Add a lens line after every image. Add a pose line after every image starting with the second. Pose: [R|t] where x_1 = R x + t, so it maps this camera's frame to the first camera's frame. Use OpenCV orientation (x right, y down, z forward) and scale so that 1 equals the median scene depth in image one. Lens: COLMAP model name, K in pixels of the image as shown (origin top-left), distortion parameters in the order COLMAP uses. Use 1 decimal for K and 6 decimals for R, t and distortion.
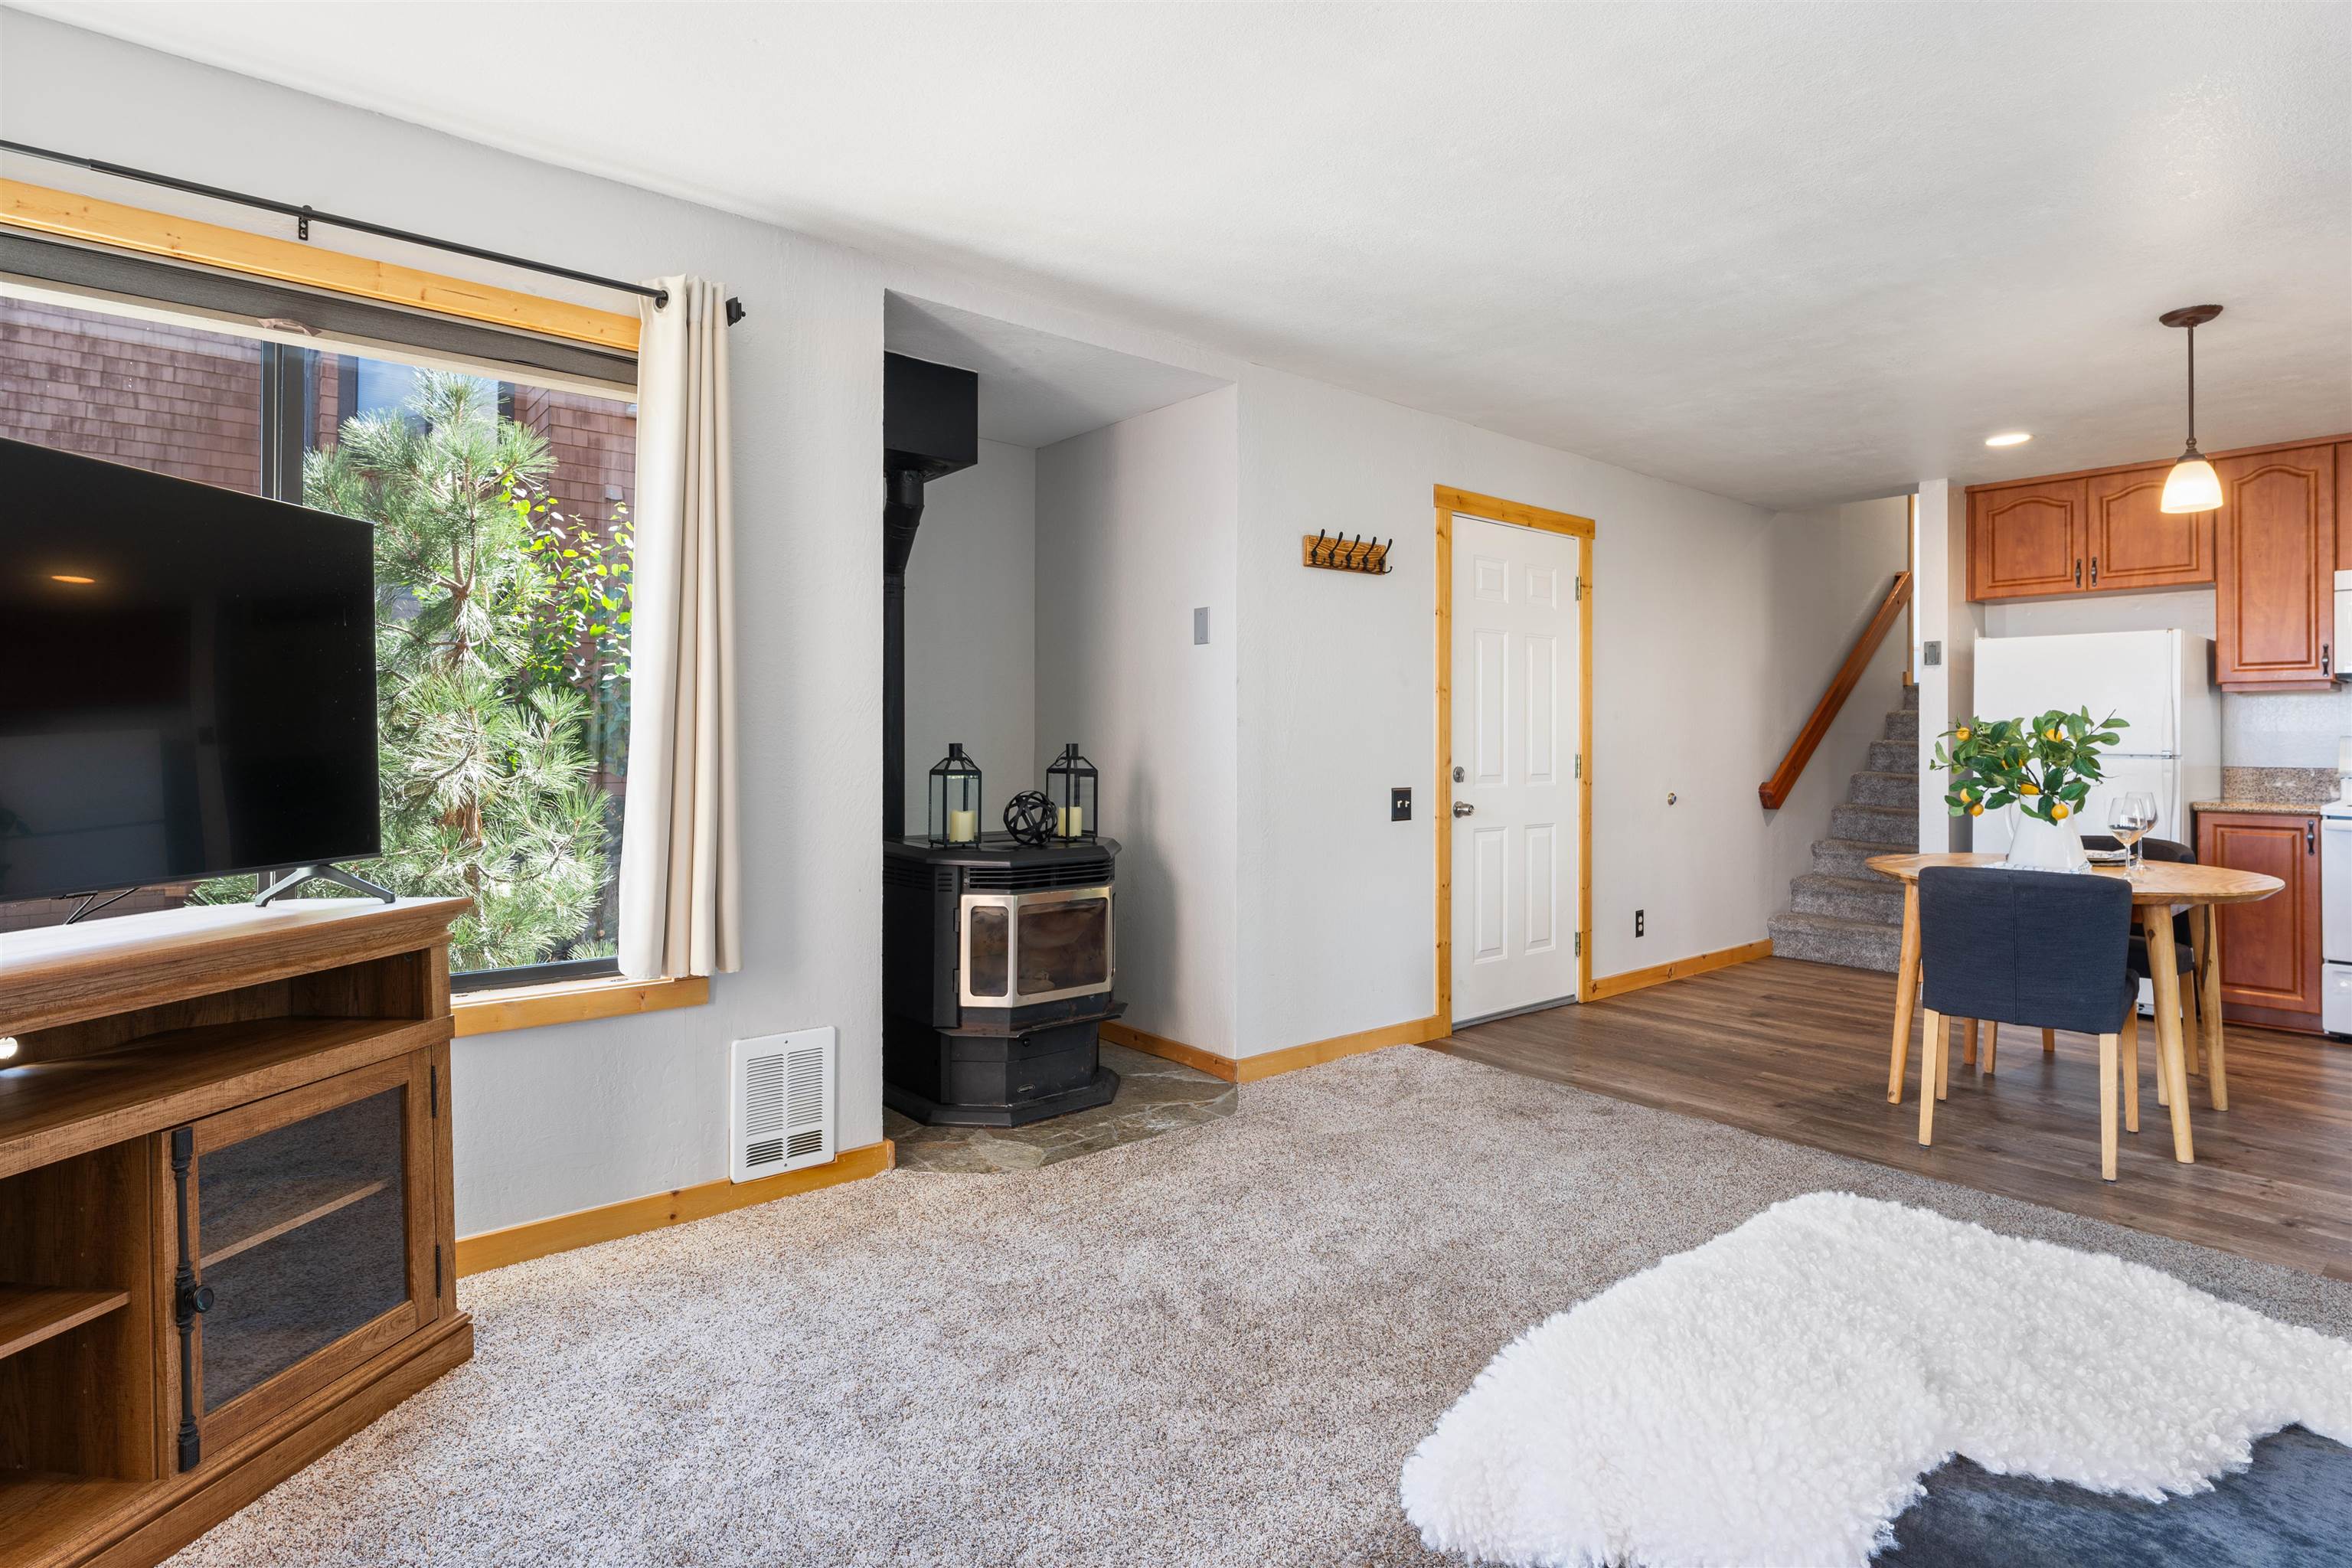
lens RADIAL K [[1181.2, 0, 1179.4], [0, 1181.2, 745.6], [0, 0, 1]] dist [0.000993, 0.000381]
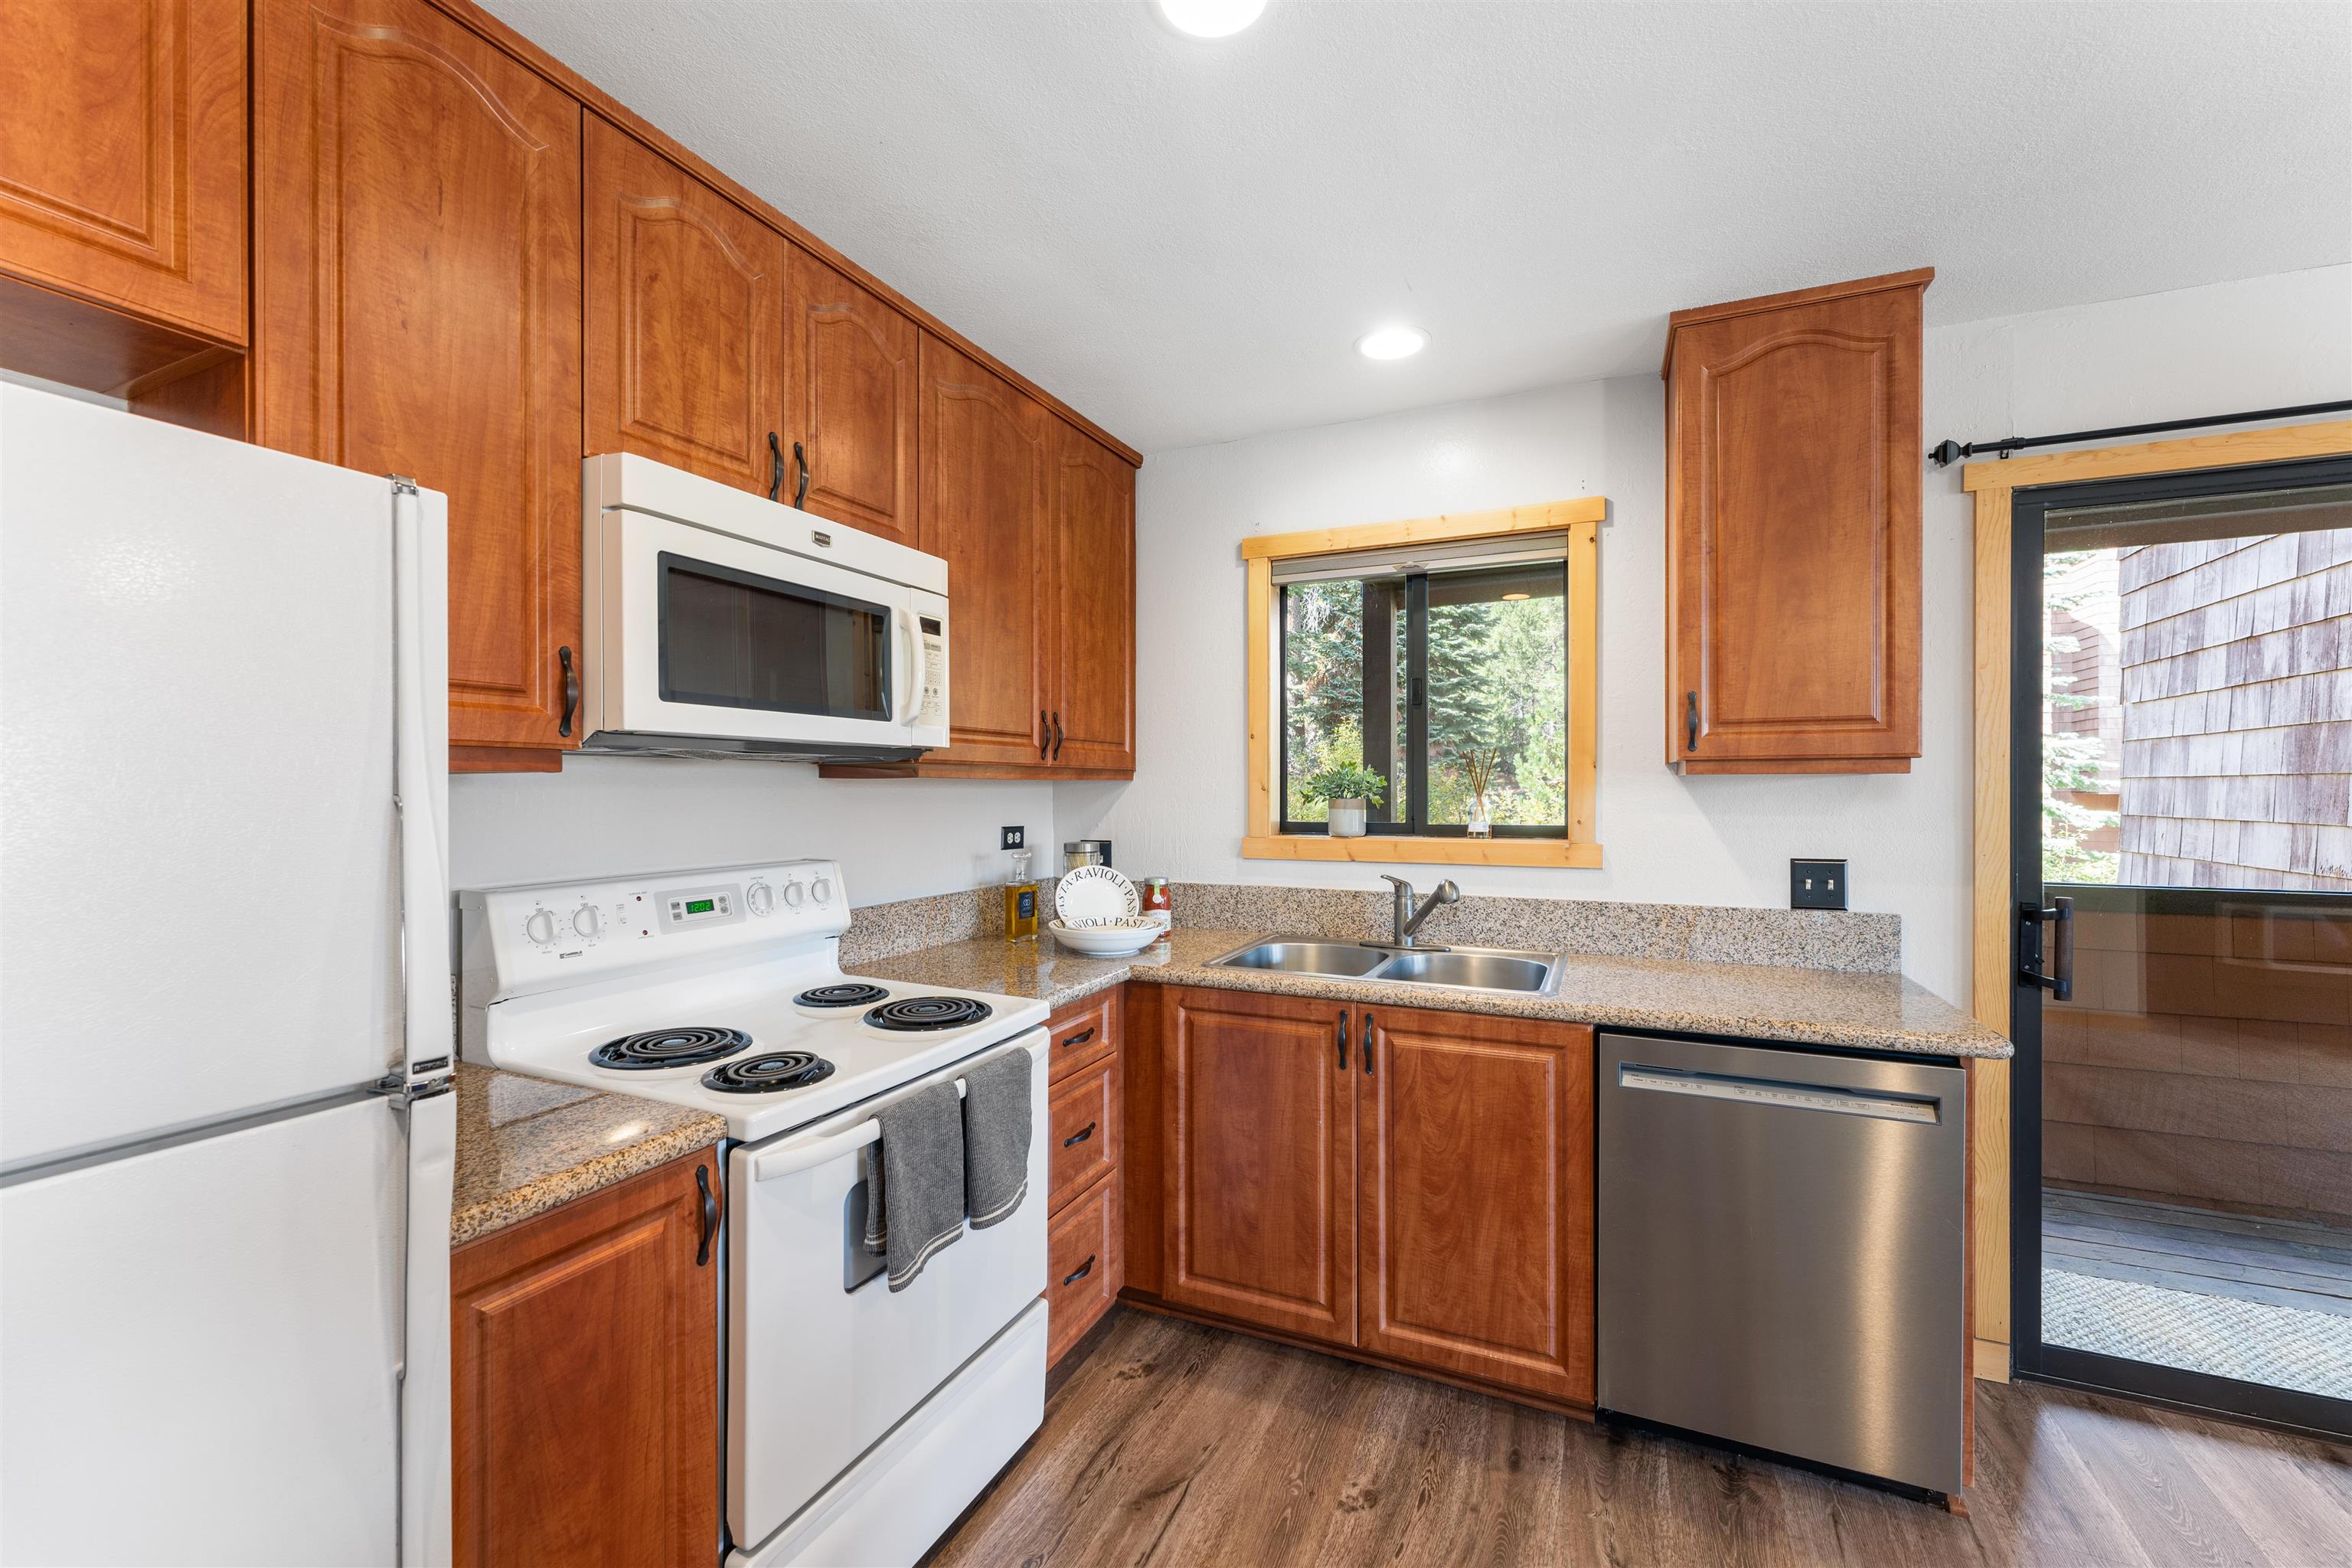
lens RADIAL K [[960.2, 0, 1166.3], [0, 960.2, 789.4], [0, 0, 1]] dist [0.001421, 0.000031]
pose [[-0.420865, -0.005909, 0.907104, 0.614469], [0.004309, 0.999954, 0.008513, -0.043618], [-0.907113, 0.007491, -0.420820, 0.937187]]
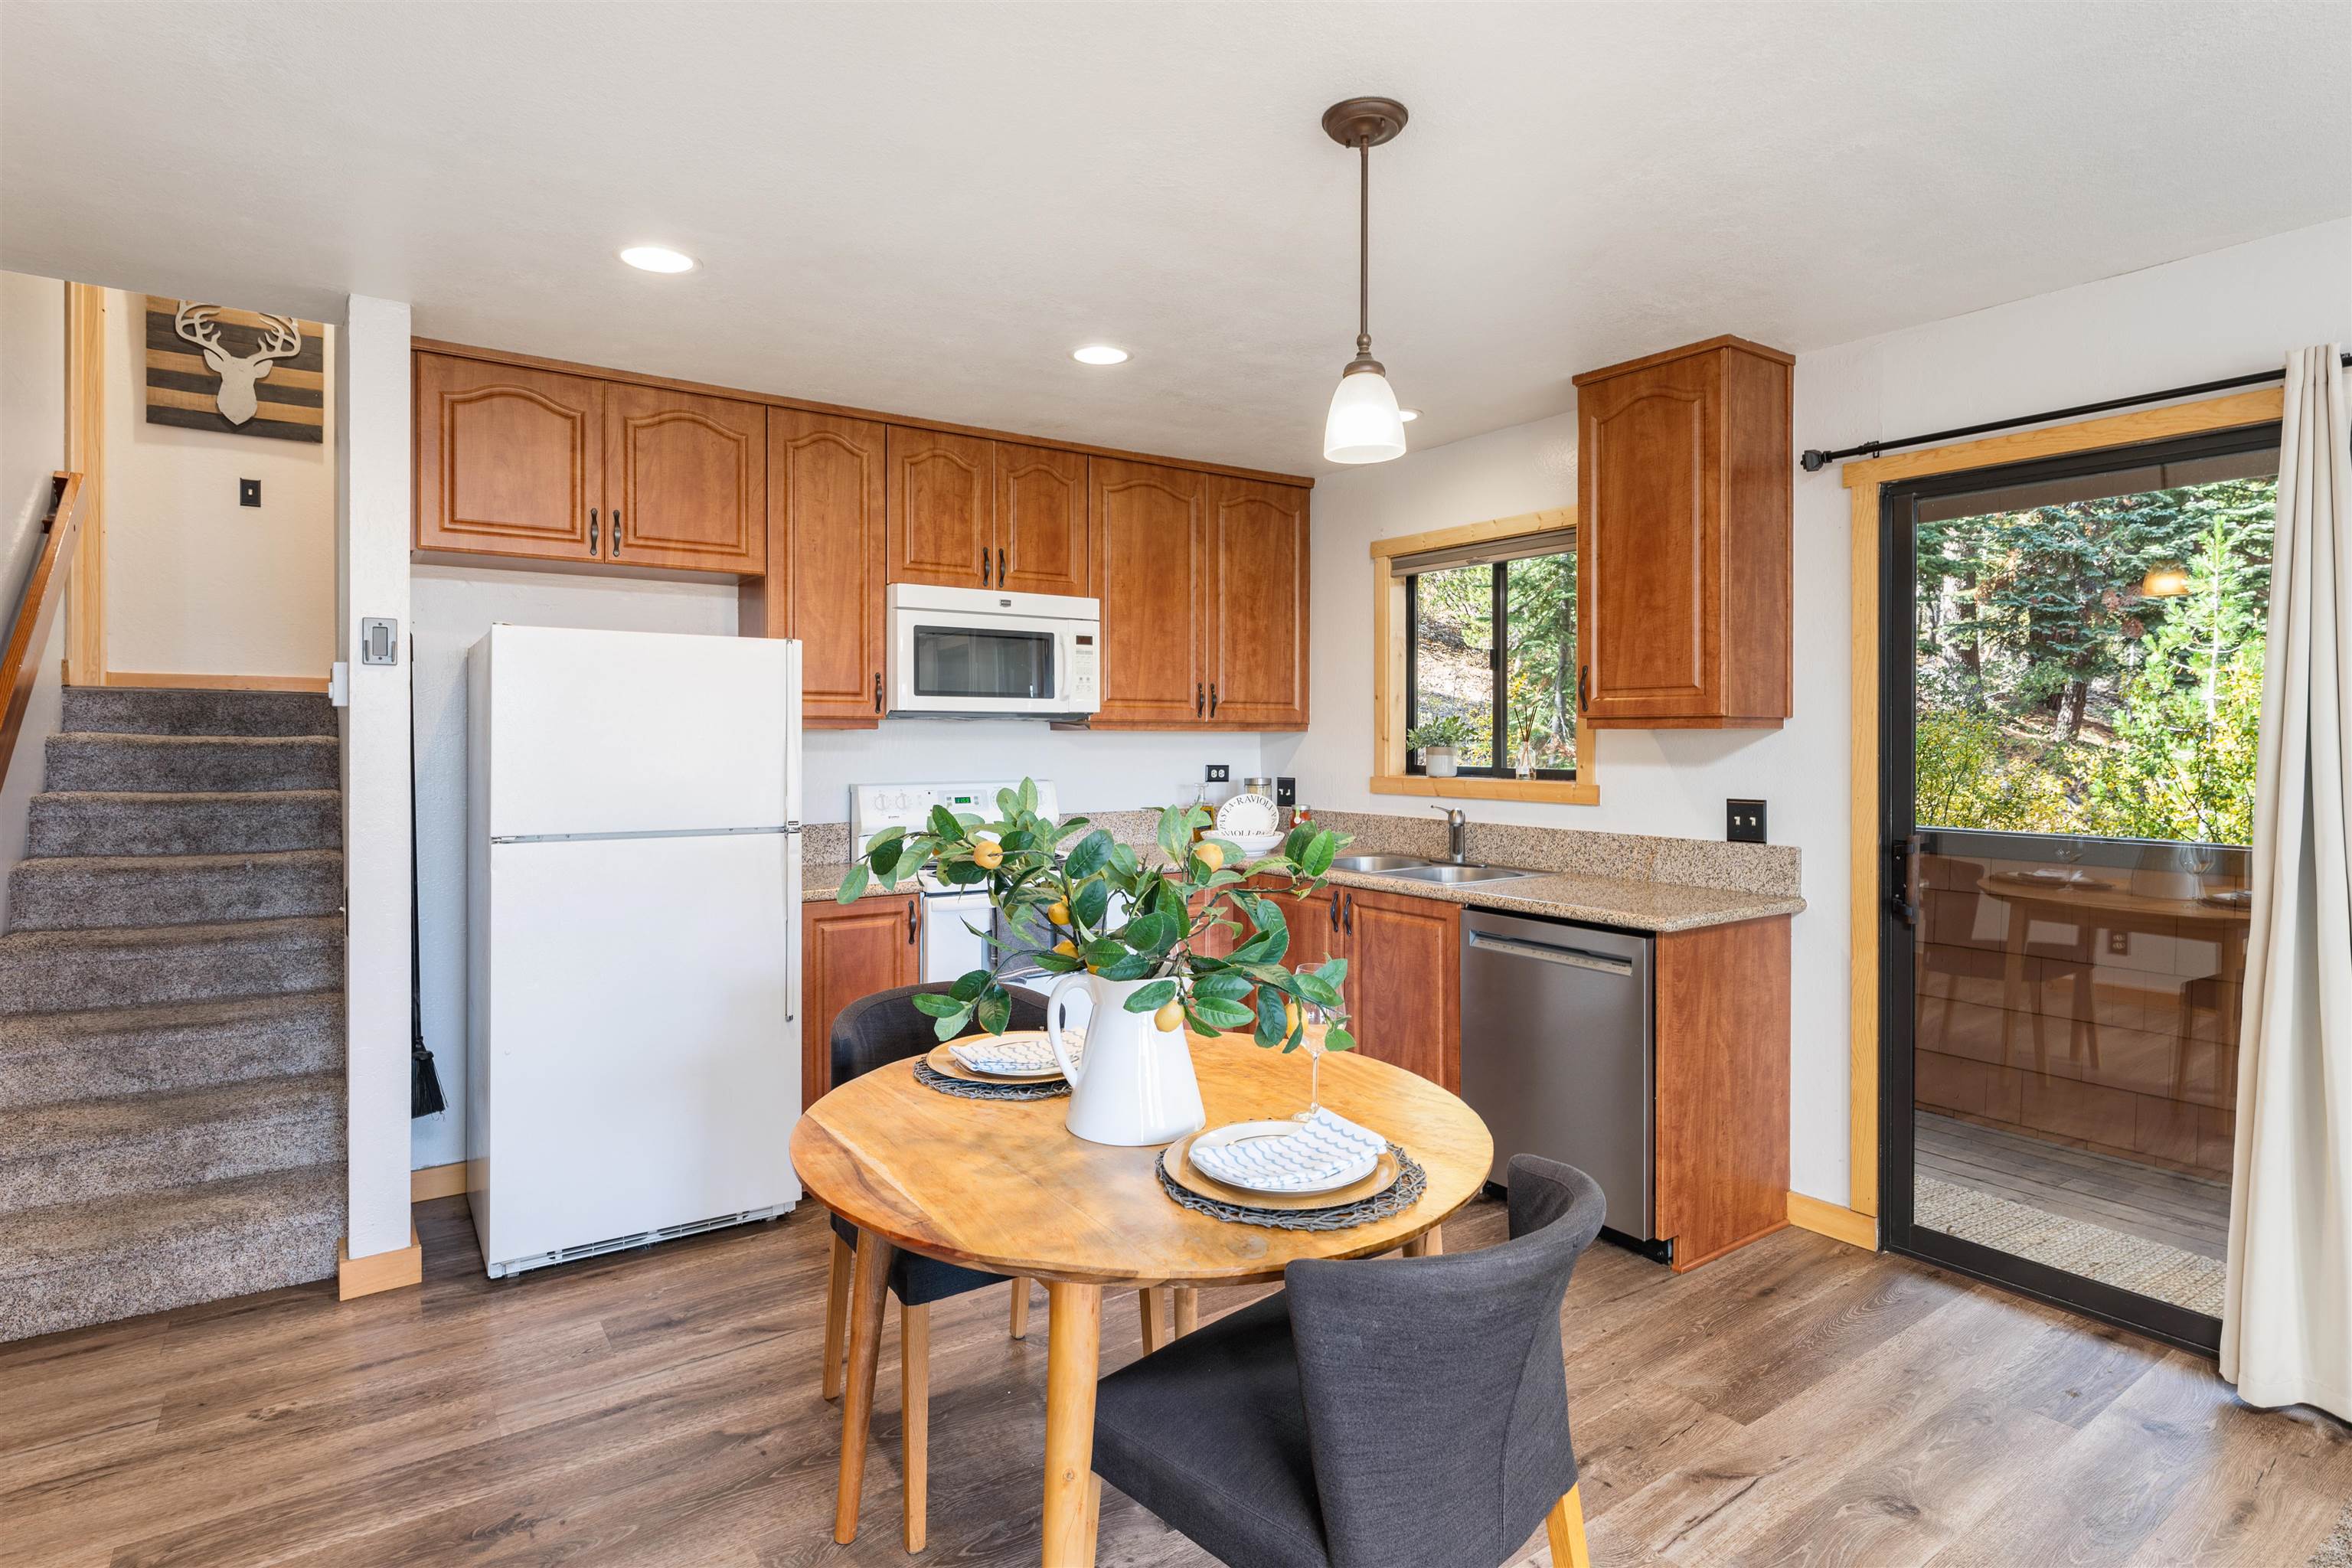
lens RADIAL K [[1181.2, 0, 1179.4], [0, 1181.2, 745.6], [0, 0, 1]] dist [0.000993, 0.000381]
pose [[0.076607, -0.013433, 0.996971, 0.185657], [0.003335, 0.999907, 0.013216, -0.045824], [-0.997056, 0.002312, 0.076645, 0.720391]]
